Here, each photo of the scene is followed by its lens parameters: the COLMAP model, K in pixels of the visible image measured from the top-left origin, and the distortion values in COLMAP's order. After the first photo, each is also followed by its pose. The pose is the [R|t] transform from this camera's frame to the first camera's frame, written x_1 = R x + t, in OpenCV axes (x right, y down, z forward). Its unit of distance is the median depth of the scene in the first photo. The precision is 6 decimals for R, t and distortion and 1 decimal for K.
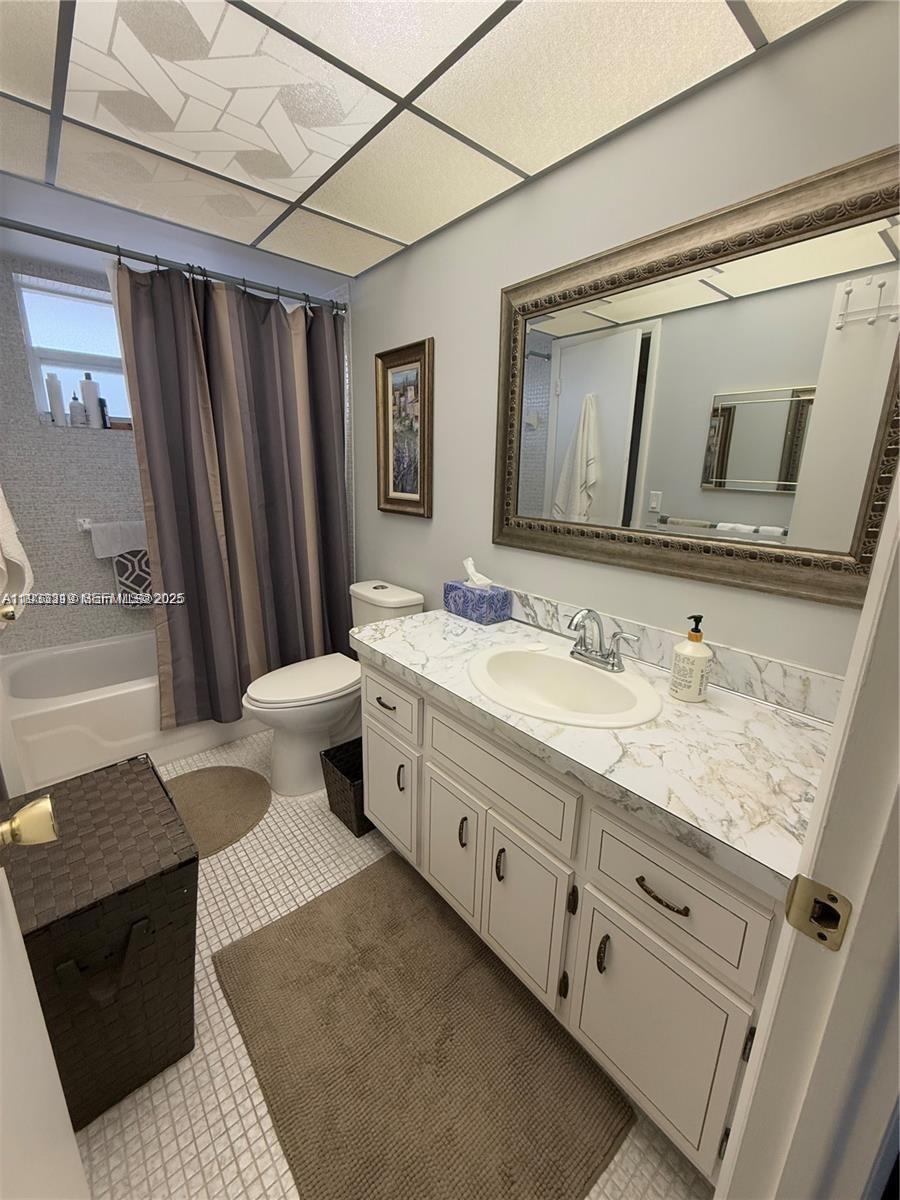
lens RADIAL K [[481.8, 0, 451.0], [0, 481.8, 598.8], [0, 0, 1]] dist [0.002474, -0.000140]
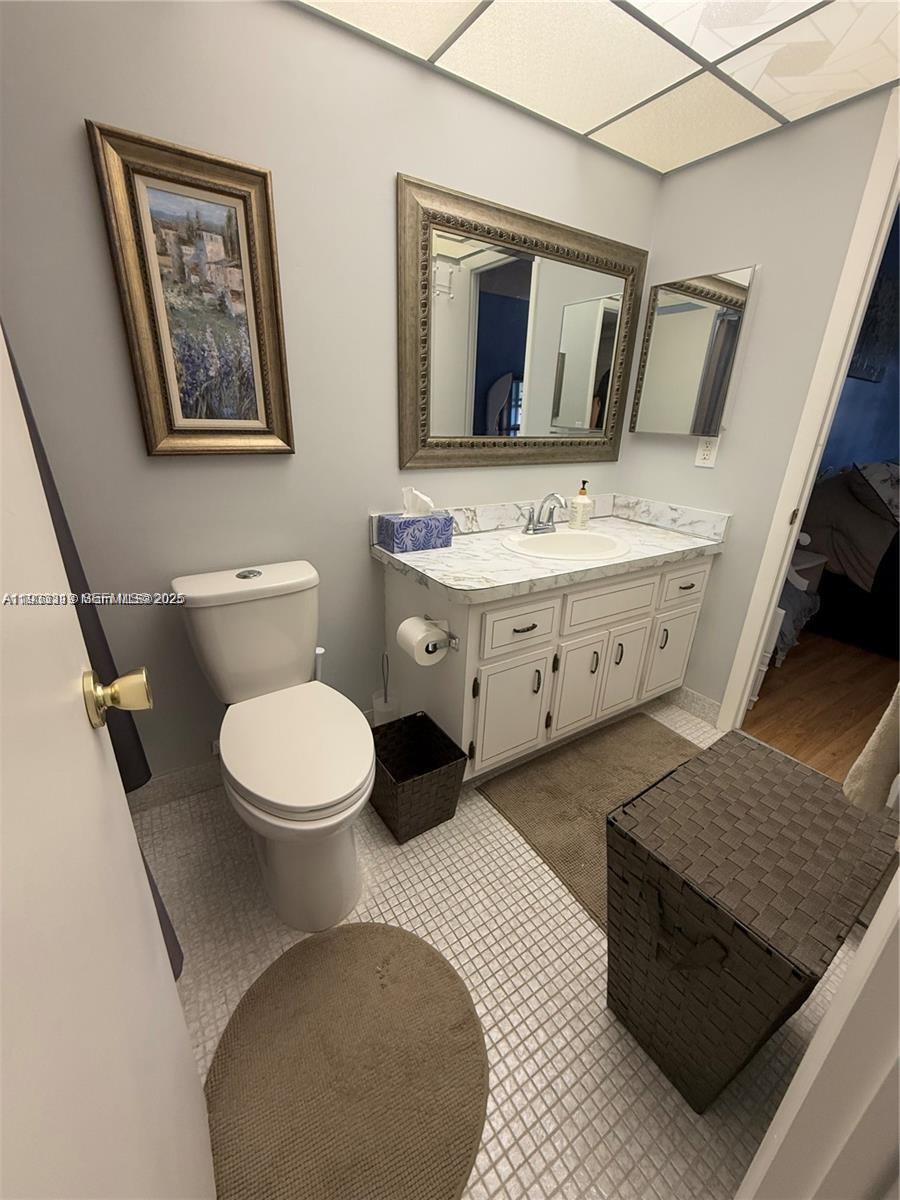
lens RADIAL K [[481.8, 0, 450.3], [0, 481.8, 599.3], [0, 0, 1]] dist [0.002474, -0.000140]
pose [[0.128828, -0.374554, 0.918212, -0.921353], [0.231161, 0.911762, 0.339490, -0.192388], [-0.964348, 0.168519, 0.204043, 0.799400]]
